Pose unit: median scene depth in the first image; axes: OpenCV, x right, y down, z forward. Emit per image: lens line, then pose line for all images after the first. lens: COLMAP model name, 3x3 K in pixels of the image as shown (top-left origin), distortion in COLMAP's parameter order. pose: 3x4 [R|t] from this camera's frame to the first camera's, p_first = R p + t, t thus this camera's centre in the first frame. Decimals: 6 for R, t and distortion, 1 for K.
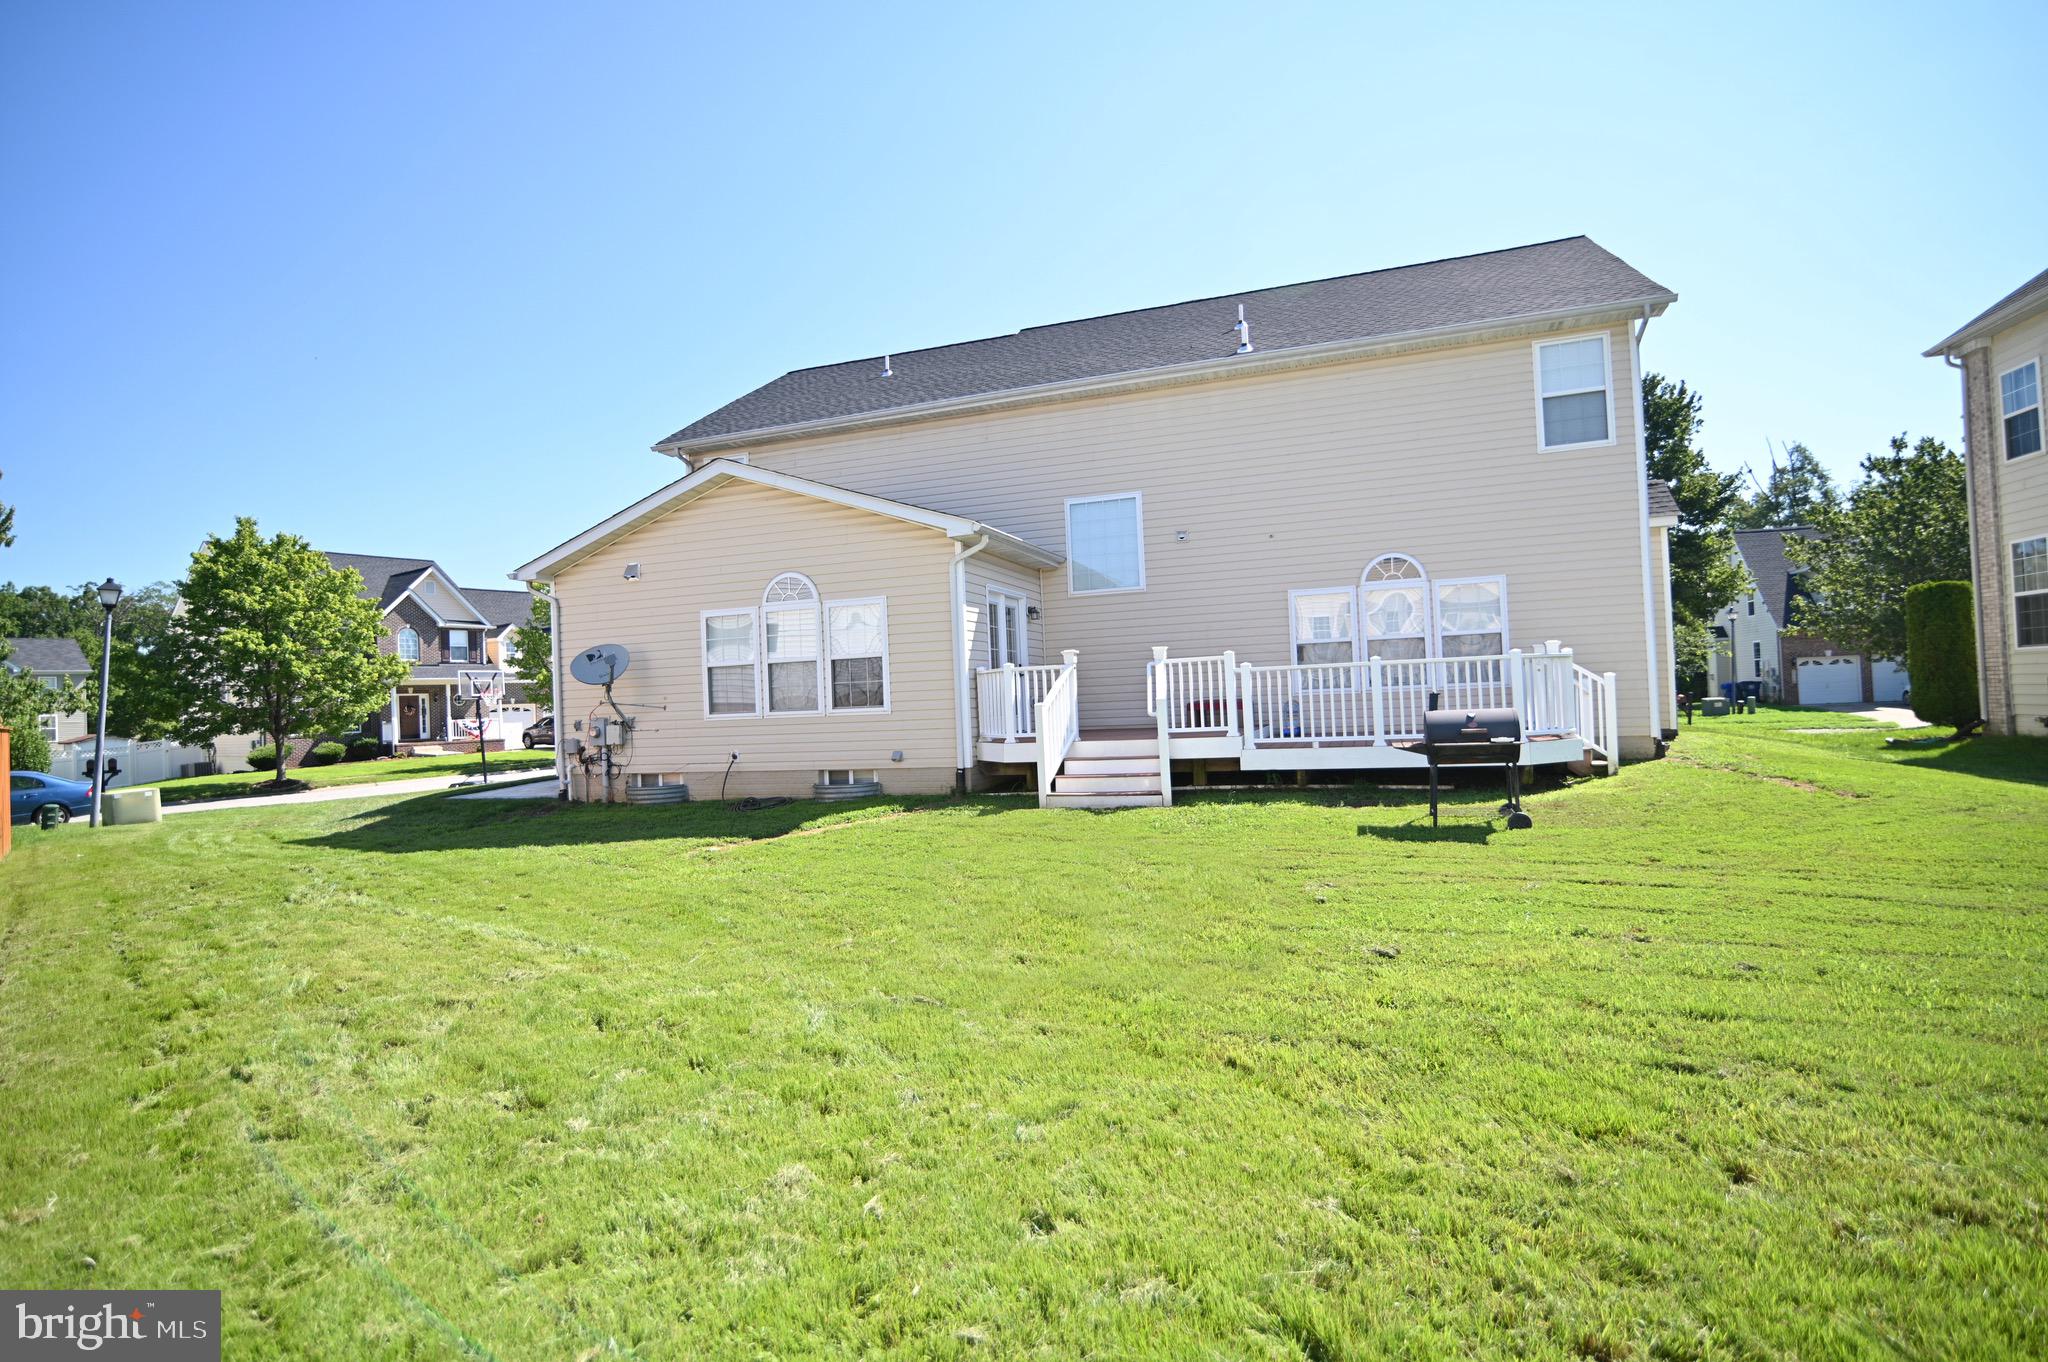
lens RADIAL K [[1055.6, 0, 1024.0], [0, 1055.6, 681.0], [0, 0, 1]] dist [-0.000299, -0.000104]
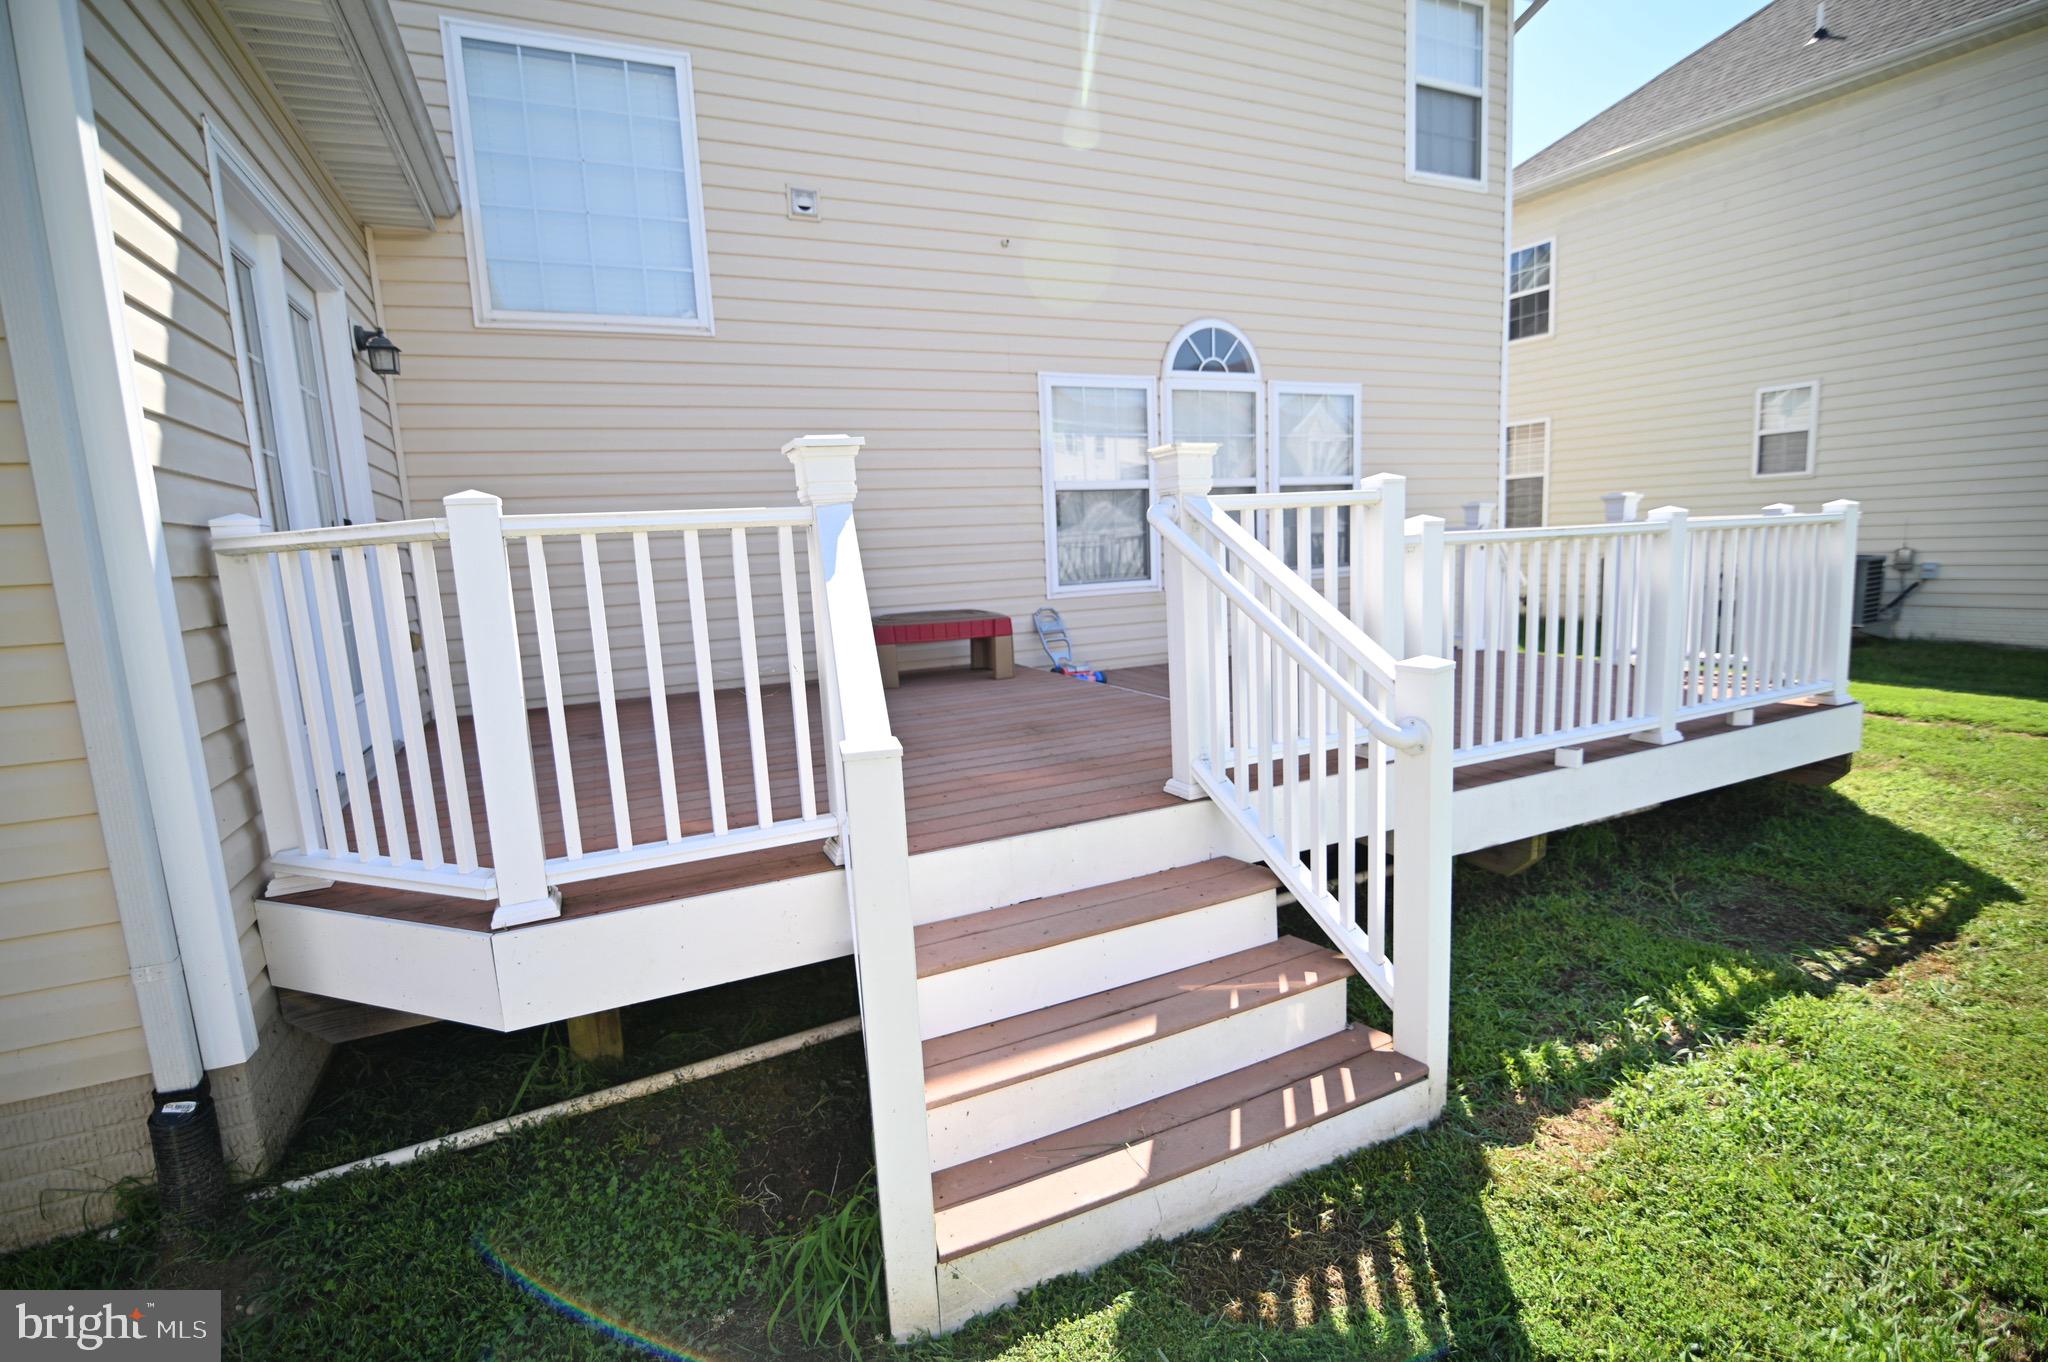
lens RADIAL K [[936.5, 0, 1016.1], [0, 936.5, 686.8], [0, 0, 1]] dist [-0.020639, 0.000580]
pose [[0.723976, -0.096173, 0.683088, -0.051639], [0.006802, 0.991181, 0.132341, -0.003261], [-0.689791, -0.091166, 0.718245, 0.718602]]
